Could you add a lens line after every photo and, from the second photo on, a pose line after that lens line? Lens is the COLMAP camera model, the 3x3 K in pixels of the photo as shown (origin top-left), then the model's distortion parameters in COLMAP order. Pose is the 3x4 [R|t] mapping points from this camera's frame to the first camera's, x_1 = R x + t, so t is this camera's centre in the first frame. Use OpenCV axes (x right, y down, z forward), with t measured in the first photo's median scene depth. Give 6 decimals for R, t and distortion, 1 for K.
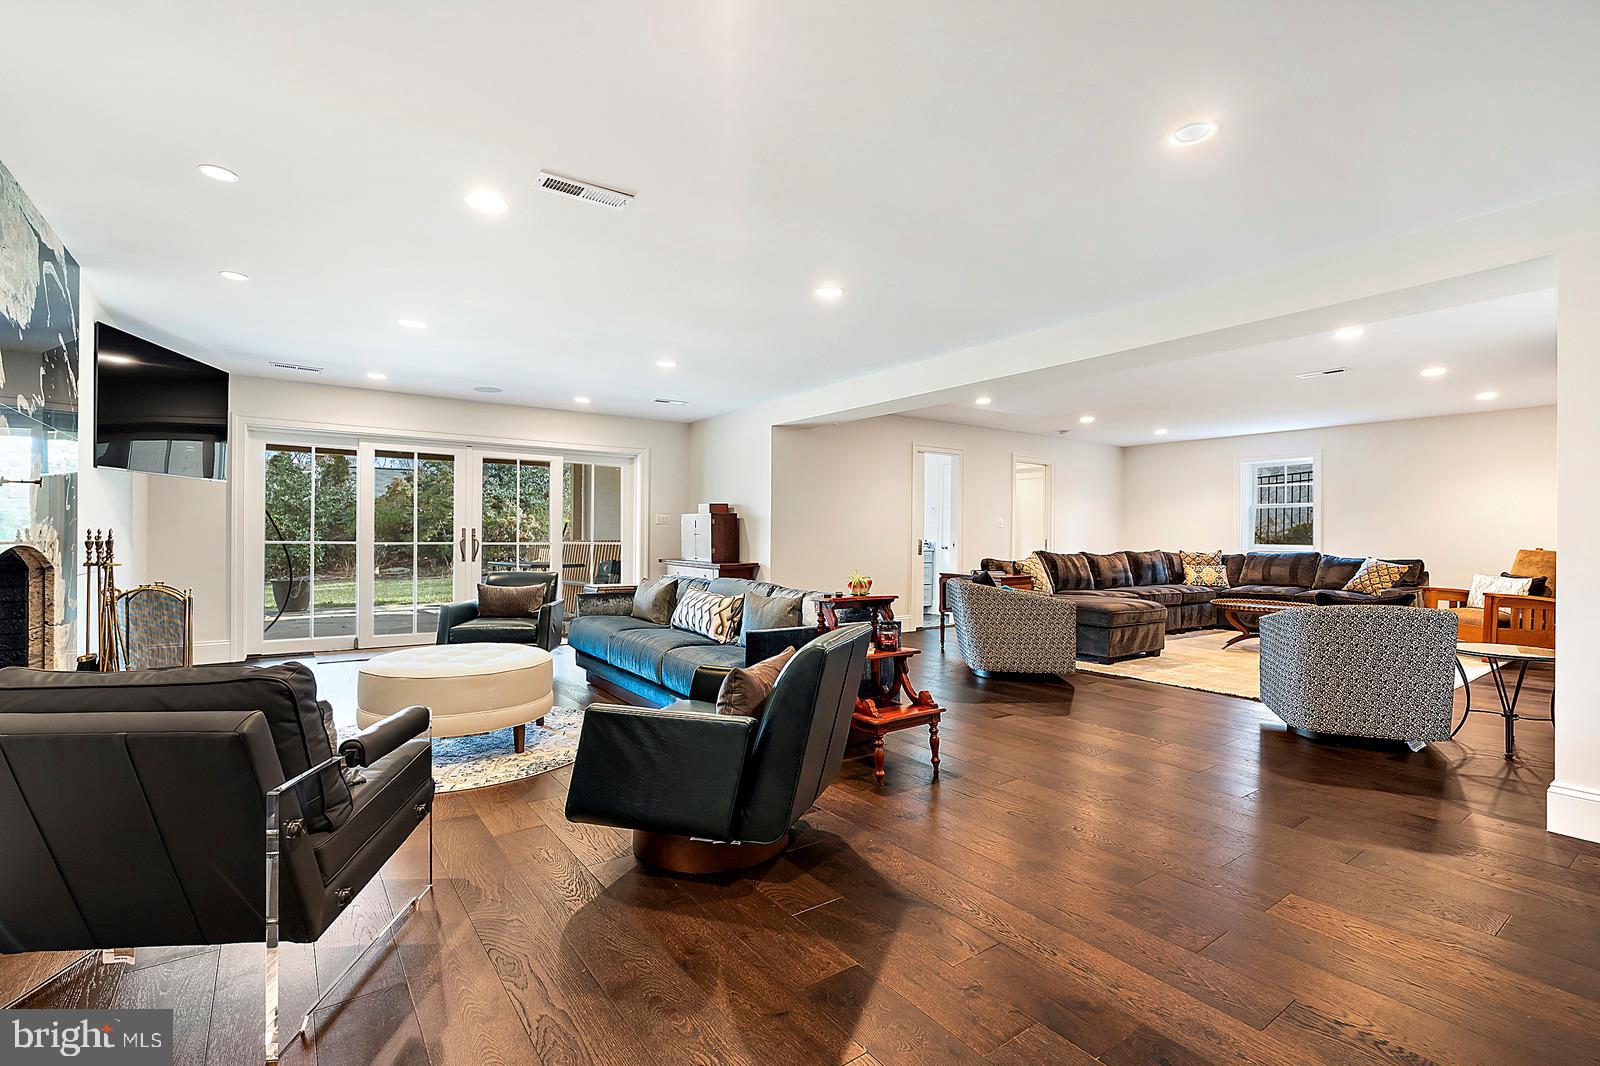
lens RADIAL K [[725.2, 0, 803.3], [0, 725.2, 530.6], [0, 0, 1]] dist [-0.001416, 0.000639]
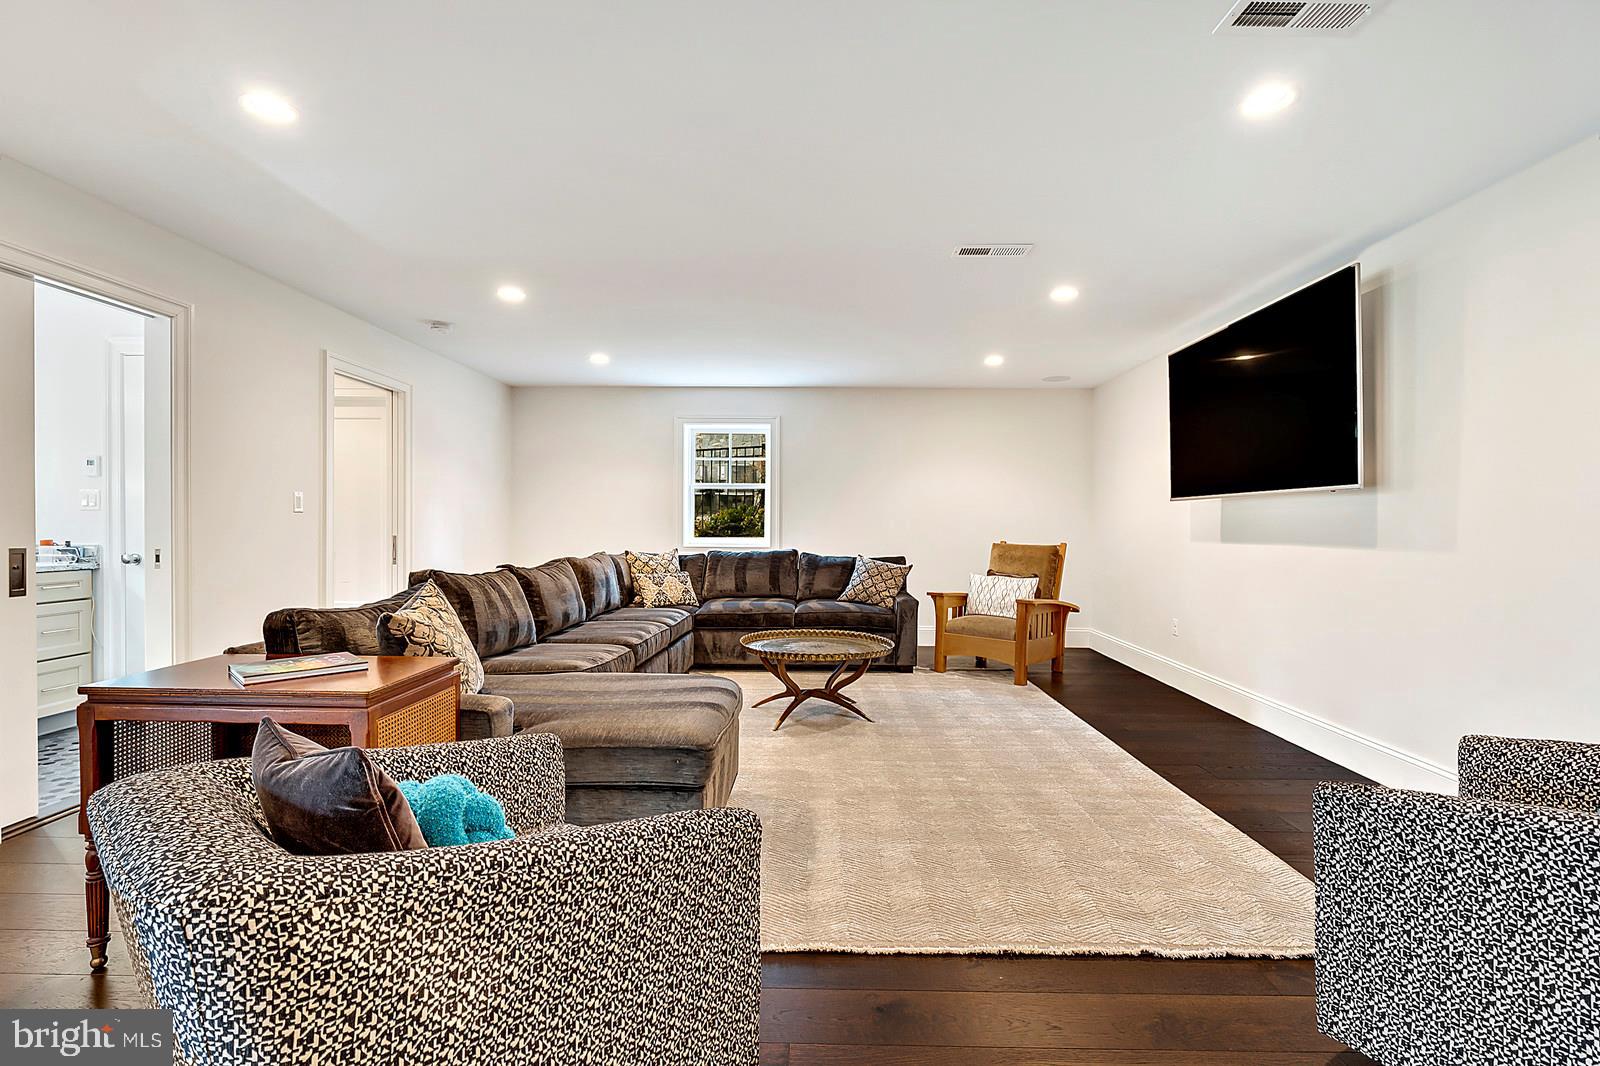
lens RADIAL K [[725.2, 0, 803.3], [0, 725.2, 530.6], [0, 0, 1]] dist [-0.001416, 0.000639]
pose [[0.603785, -0.011822, 0.797060, 0.112241], [-0.003770, 0.999836, 0.017685, -0.002543], [-0.797139, -0.013683, 0.603641, 0.514897]]
